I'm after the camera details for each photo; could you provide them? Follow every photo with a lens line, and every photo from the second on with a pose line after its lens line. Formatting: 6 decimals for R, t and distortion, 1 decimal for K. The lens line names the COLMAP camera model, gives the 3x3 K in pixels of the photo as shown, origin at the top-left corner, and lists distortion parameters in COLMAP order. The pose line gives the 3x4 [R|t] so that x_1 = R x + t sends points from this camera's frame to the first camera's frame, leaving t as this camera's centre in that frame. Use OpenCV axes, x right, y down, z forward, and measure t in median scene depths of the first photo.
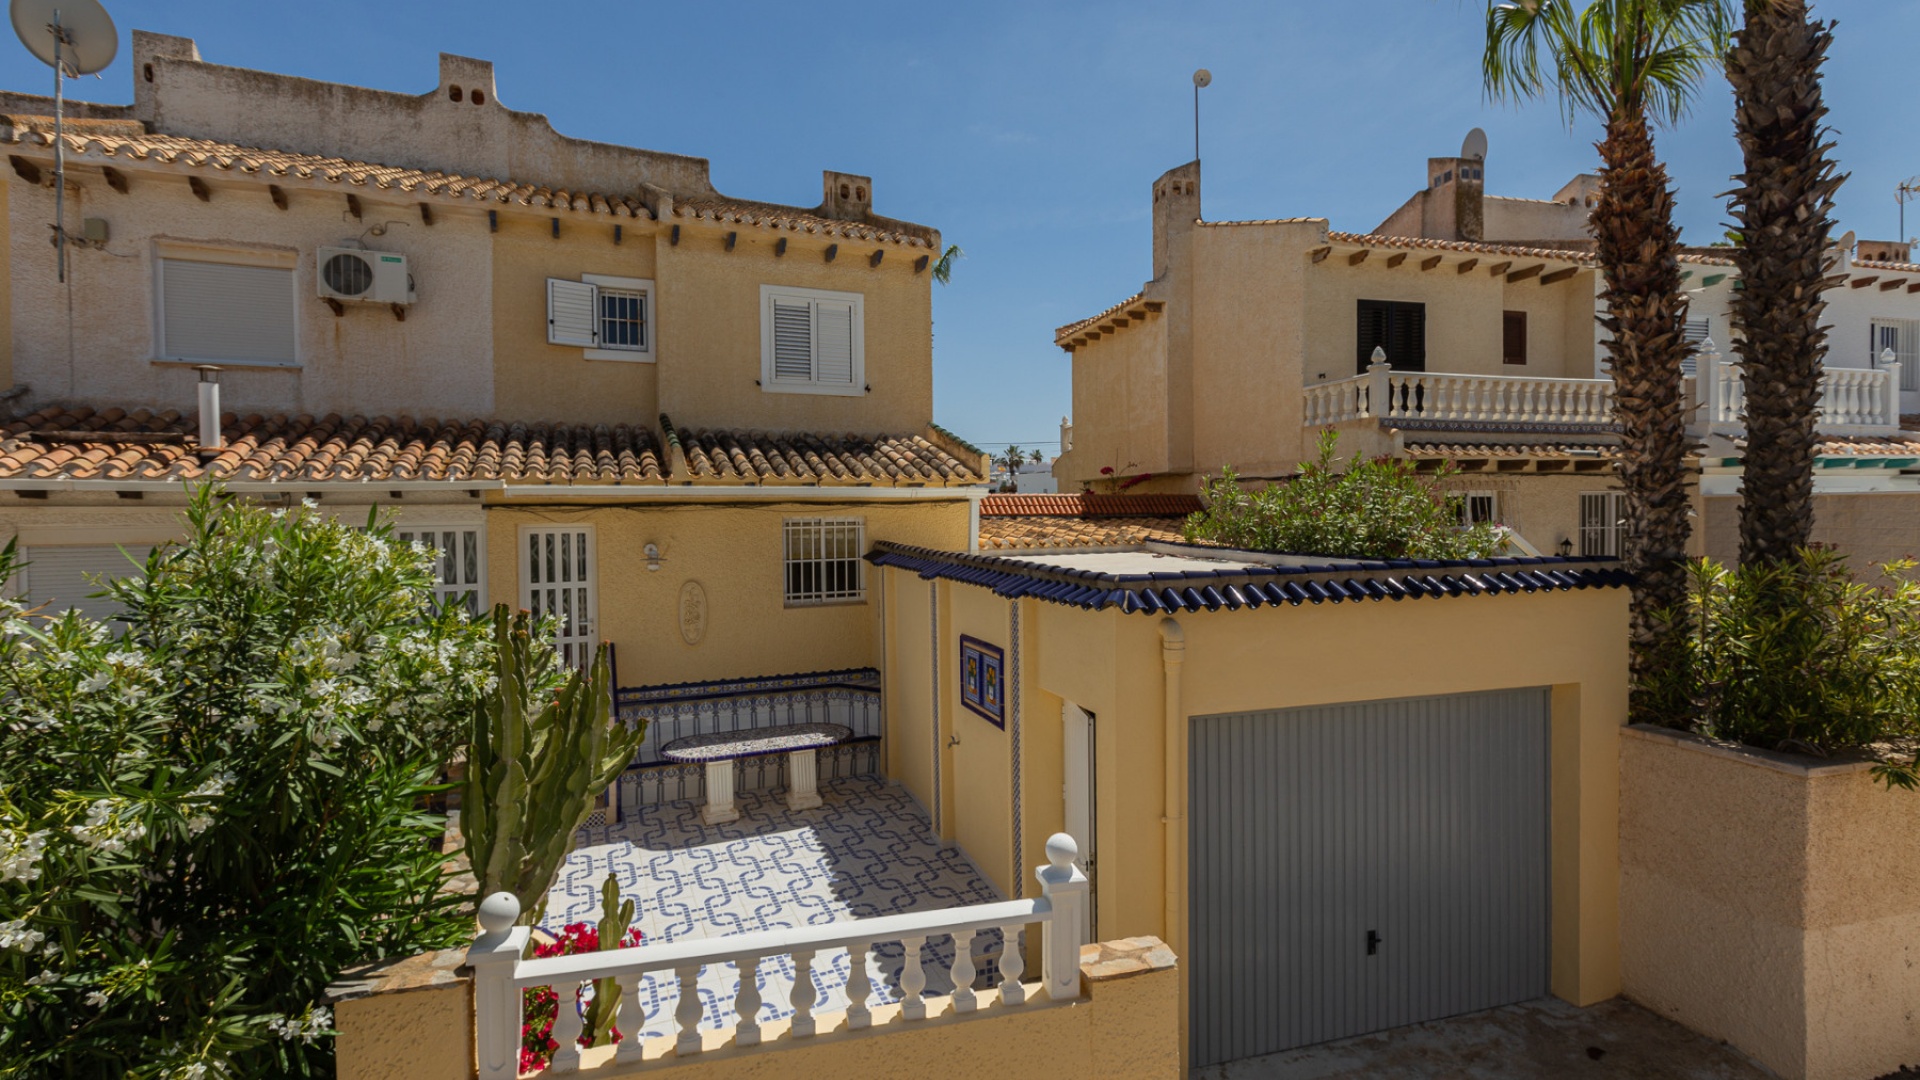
lens RADIAL K [[875.7, 0, 960.0], [0, 875.7, 540.0], [0, 0, 1]] dist [0.000463, -0.000695]
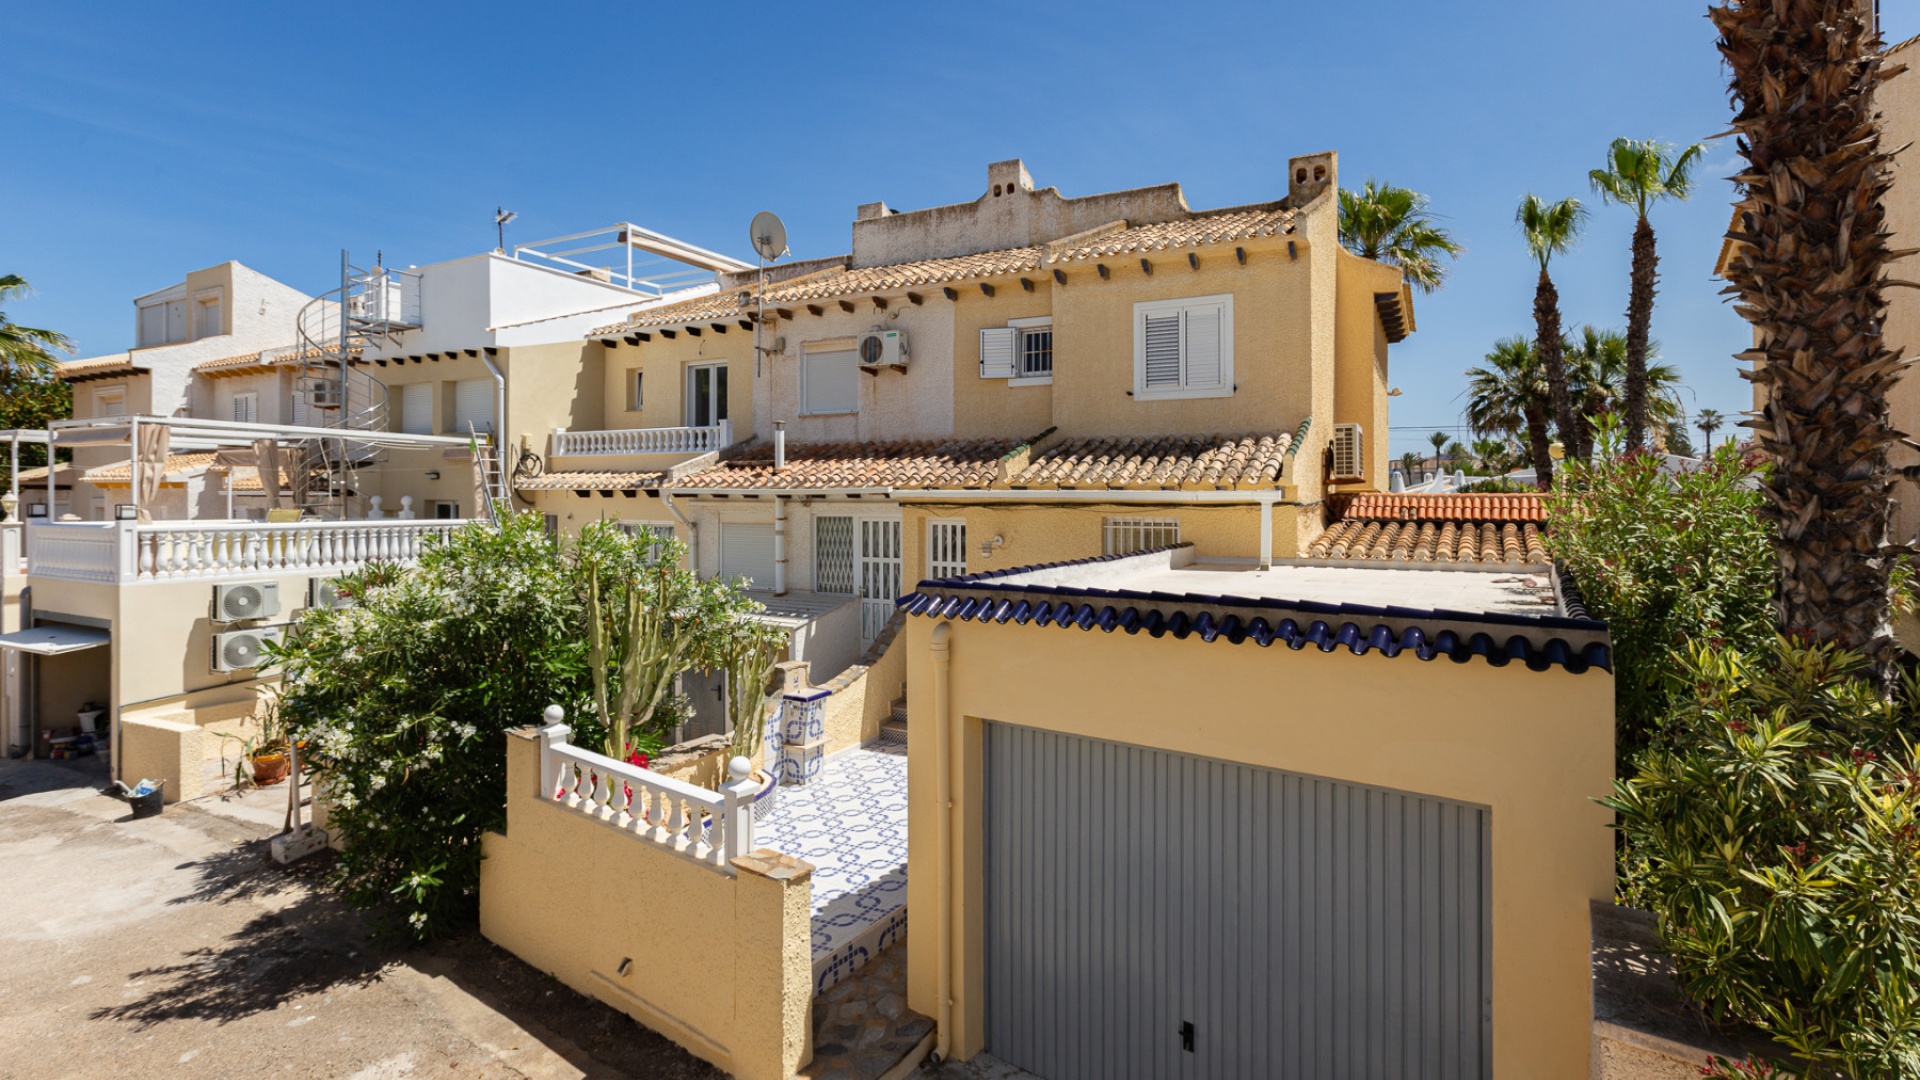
lens RADIAL K [[909.6, 0, 960.6], [0, 909.6, 505.3], [0, 0, 1]] dist [-0.001307, -0.000199]
pose [[0.614021, 0.016124, -0.789125, 0.858419], [-0.034326, 0.999391, -0.006289, -0.039506], [0.788543, 0.030949, 0.614201, 0.218450]]
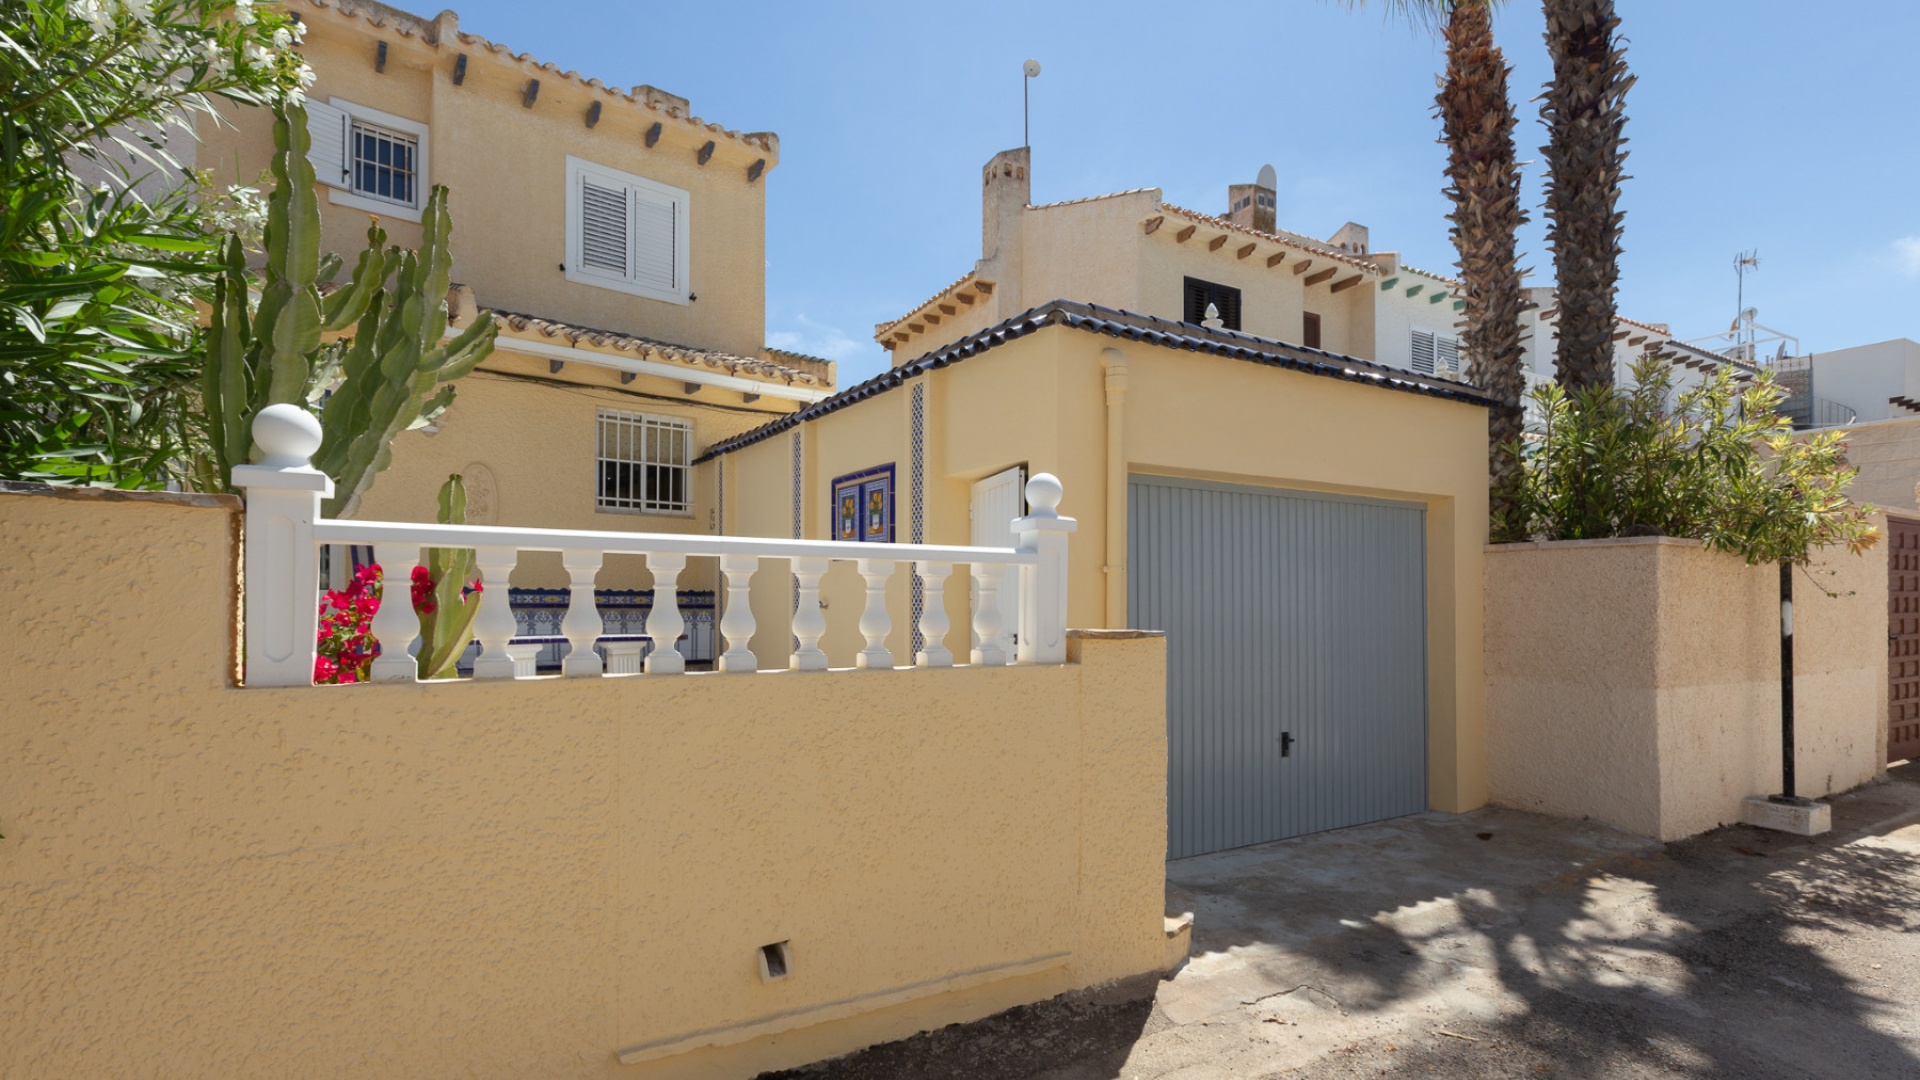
lens RADIAL K [[890.3, 0, 968.5], [0, 890.3, 608.5], [0, 0, 1]] dist [0.004479, 0.000304]
pose [[0.967039, 0.014352, 0.254225, -0.099965], [-0.005053, 0.999295, -0.037193, 0.291106], [-0.254580, 0.034682, 0.966430, 0.111877]]
